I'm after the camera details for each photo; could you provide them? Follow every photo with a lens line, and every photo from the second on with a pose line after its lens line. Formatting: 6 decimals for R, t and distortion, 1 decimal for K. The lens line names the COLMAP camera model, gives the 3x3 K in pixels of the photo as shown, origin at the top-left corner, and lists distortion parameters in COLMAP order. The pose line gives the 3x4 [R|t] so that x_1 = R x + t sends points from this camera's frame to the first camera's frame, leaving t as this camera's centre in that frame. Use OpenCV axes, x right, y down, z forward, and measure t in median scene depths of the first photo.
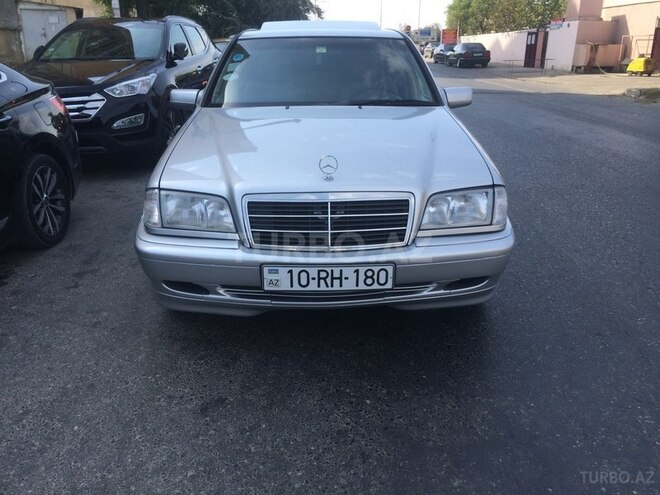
lens RADIAL K [[569.3, 0, 330.0], [0, 569.3, 247.5], [0, 0, 1]] dist [0.091513, -0.124362]
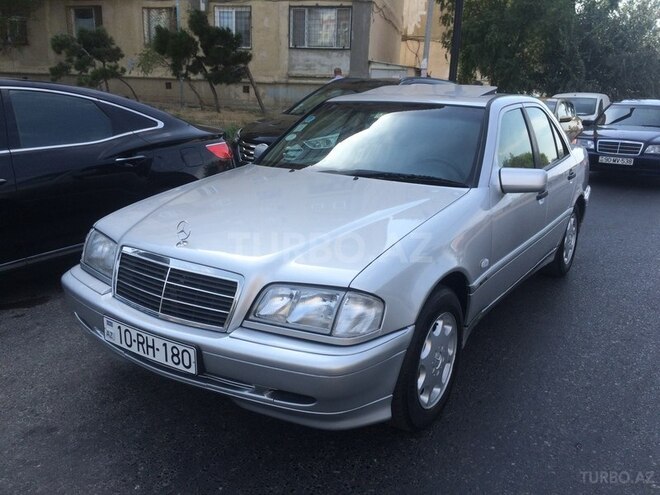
lens RADIAL K [[569.3, 0, 330.0], [0, 569.3, 247.5], [0, 0, 1]] dist [0.091513, -0.124362]
pose [[0.814086, 0.173663, -0.554170, 0.752410], [-0.221377, 0.974990, -0.019669, -0.154158], [0.536895, 0.138693, 0.832171, 0.329661]]
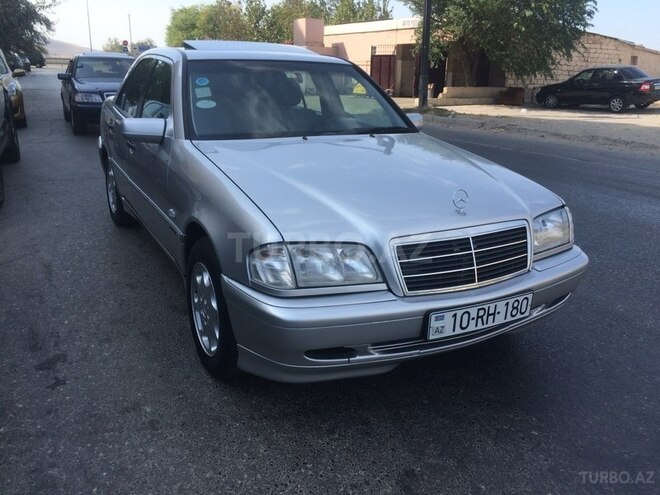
lens RADIAL K [[569.3, 0, 330.0], [0, 569.3, 247.5], [0, 0, 1]] dist [0.091513, -0.124362]
pose [[0.889719, -0.112807, 0.442351, -0.641207], [0.124728, 0.992189, 0.002154, -0.093782], [-0.439139, 0.053257, 0.896839, 0.236172]]
